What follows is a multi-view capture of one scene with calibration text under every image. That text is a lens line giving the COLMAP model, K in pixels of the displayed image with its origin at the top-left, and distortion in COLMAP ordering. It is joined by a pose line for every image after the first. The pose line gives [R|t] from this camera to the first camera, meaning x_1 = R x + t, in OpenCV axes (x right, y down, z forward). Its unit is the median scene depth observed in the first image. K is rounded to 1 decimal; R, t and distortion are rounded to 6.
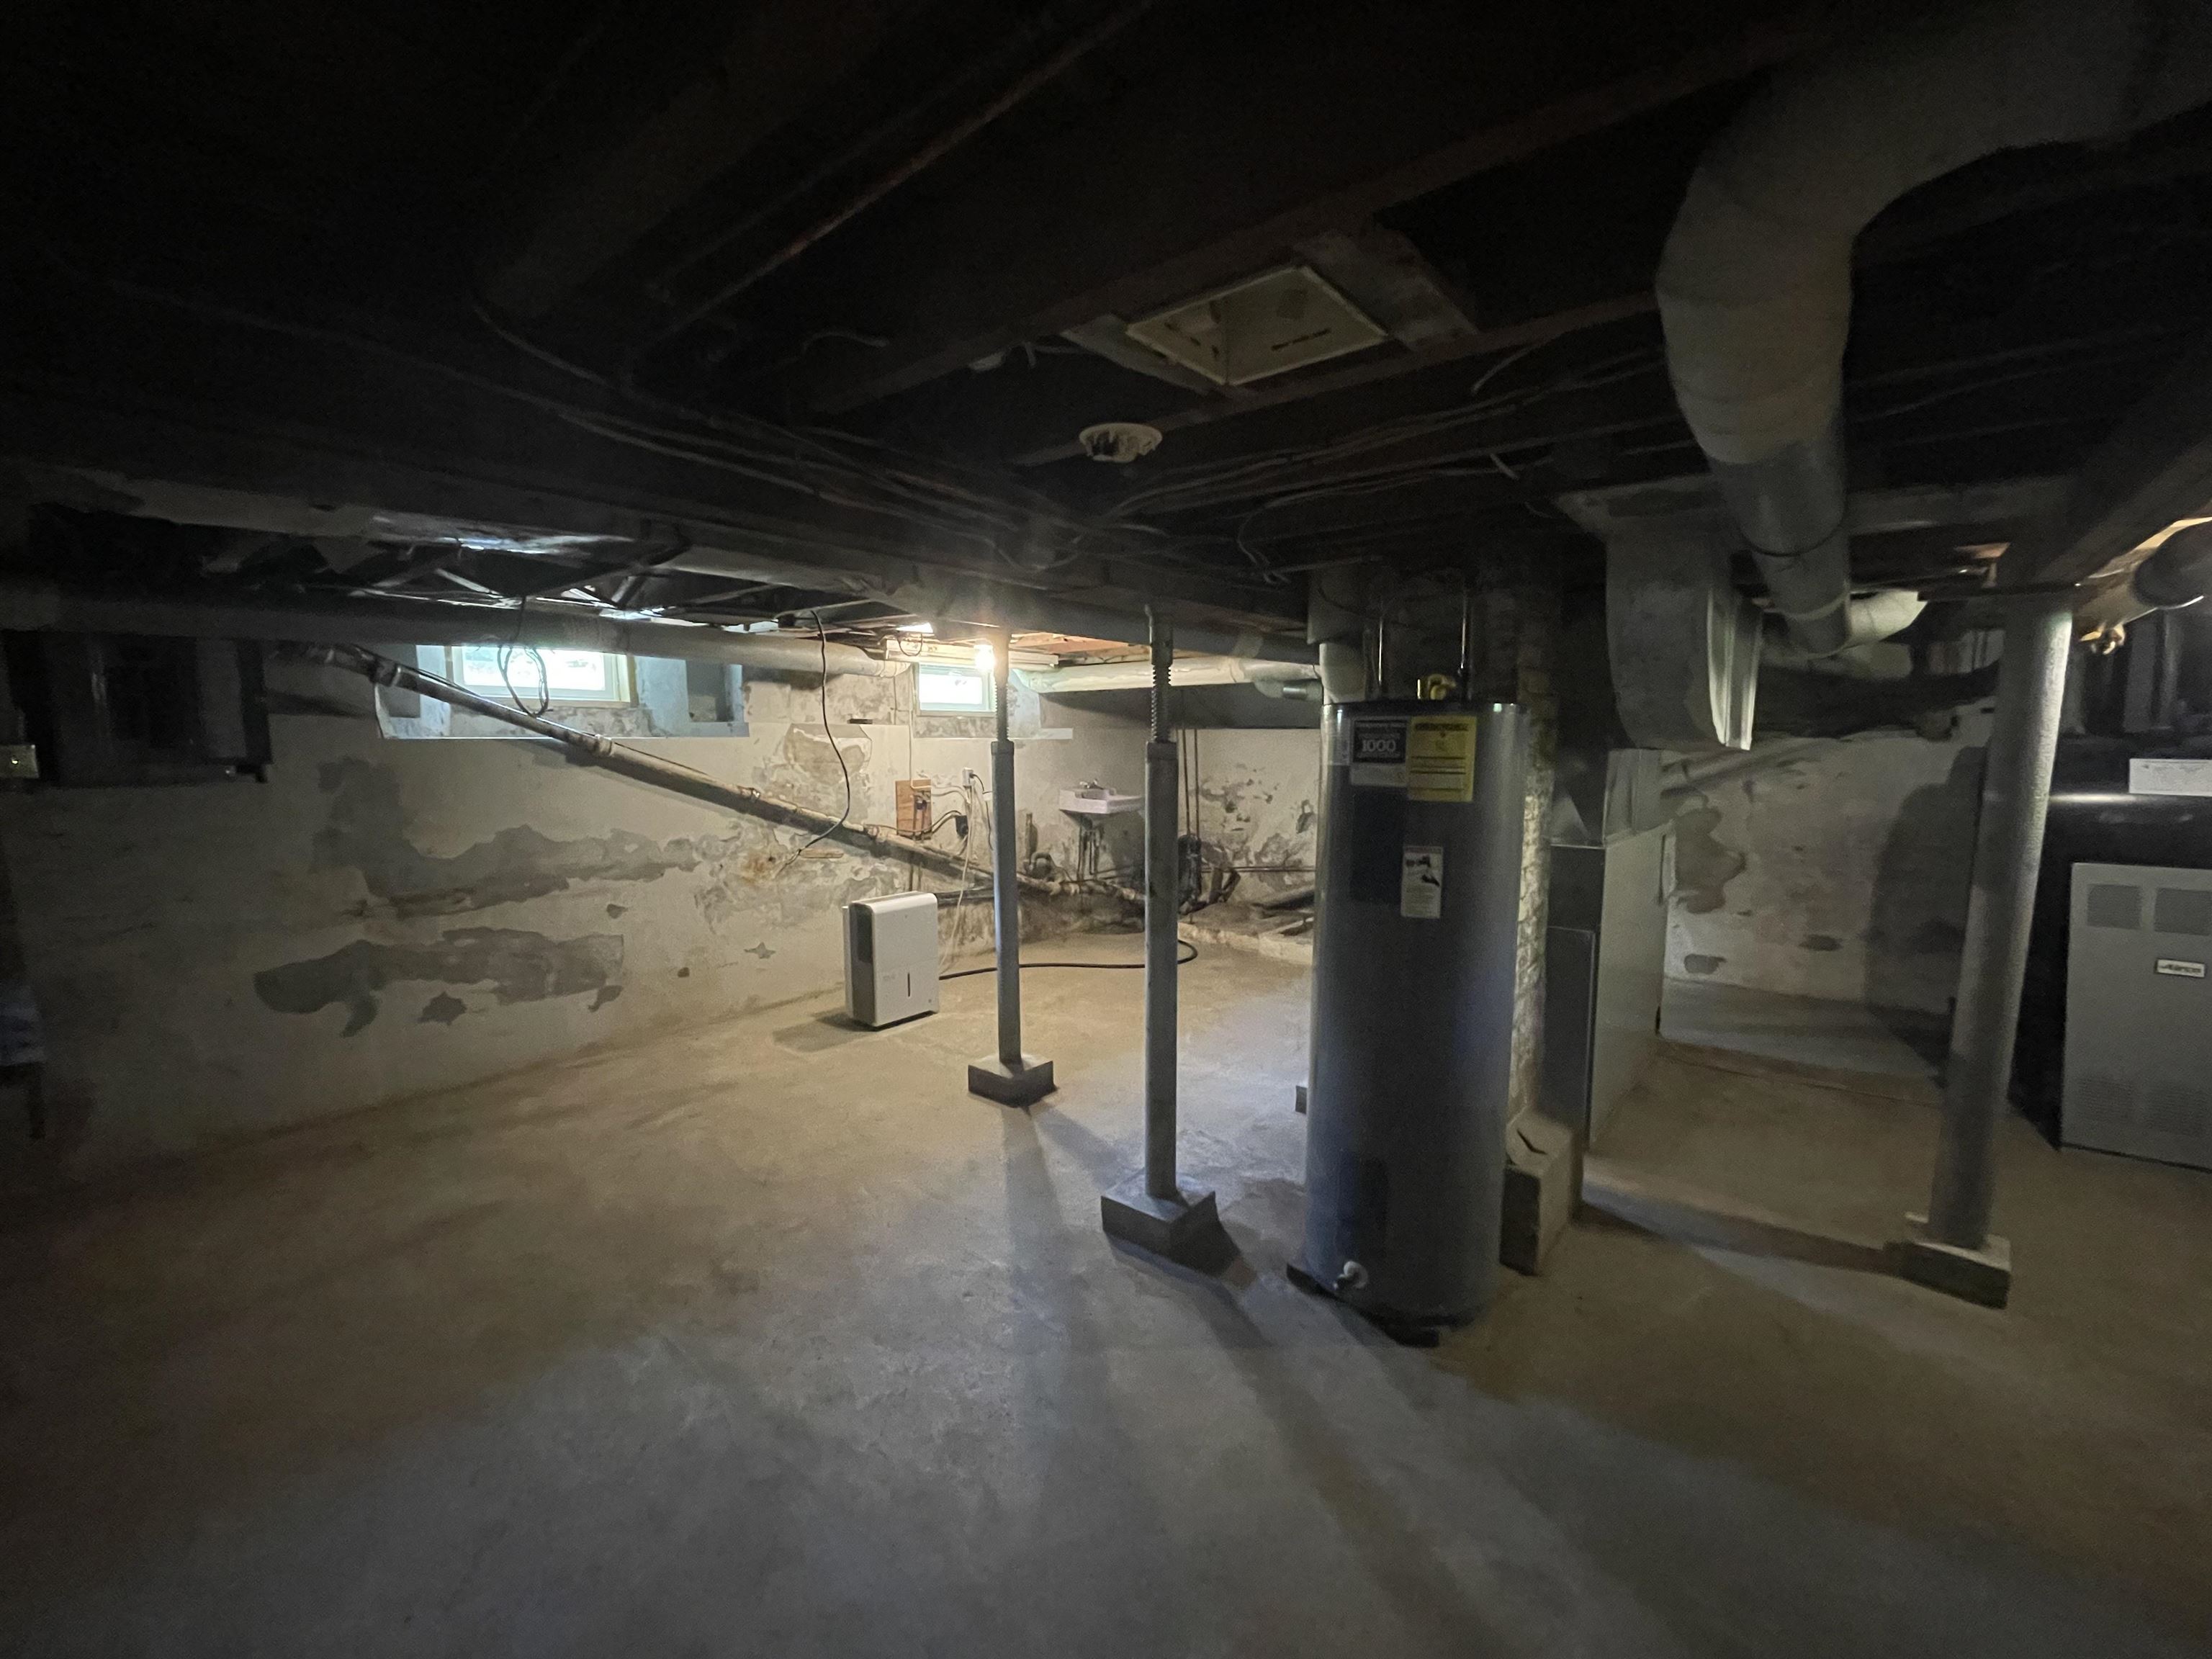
lens RADIAL K [[894.1, 0, 1108.6], [0, 894.1, 826.5], [0, 0, 1]] dist [-0.001674, 0.000366]
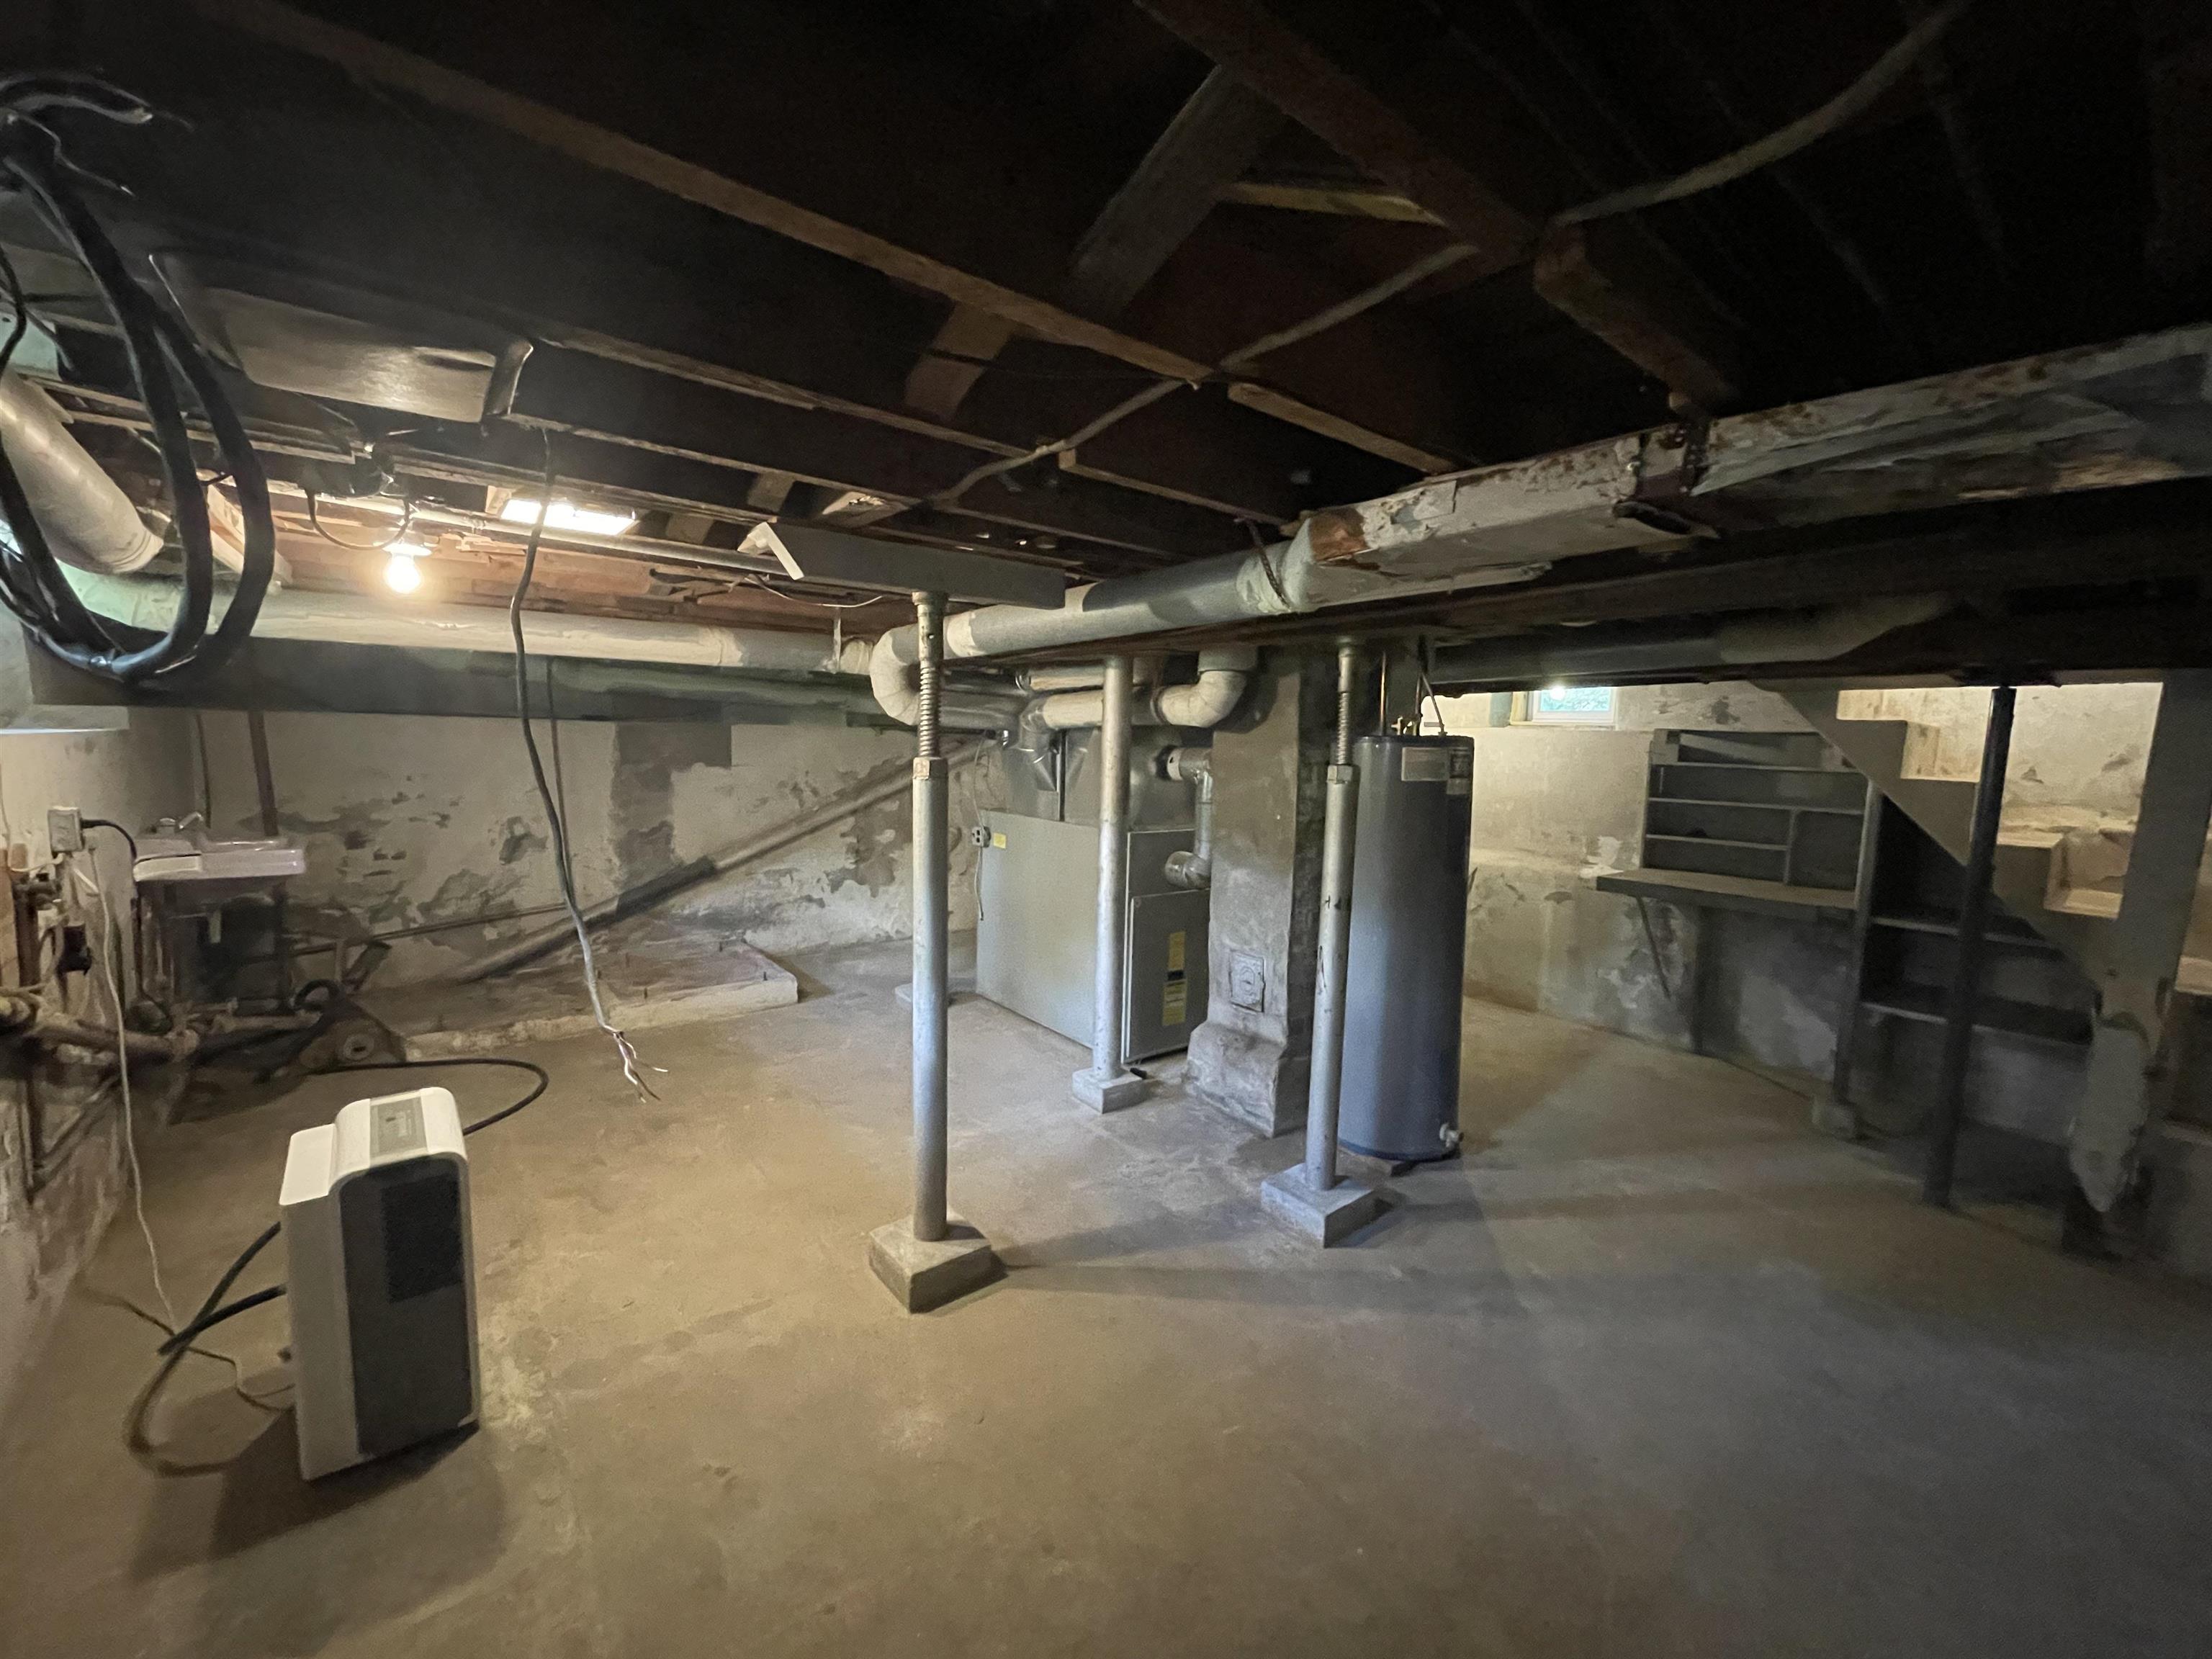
lens RADIAL K [[894.1, 0, 1109.3], [0, 894.1, 832.2], [0, 0, 1]] dist [-0.001674, 0.000366]
pose [[0.198614, -0.103067, 0.974643, -0.373935], [0.073128, 0.993241, 0.090131, -0.046090], [-0.977346, 0.053373, 0.204809, 0.381447]]
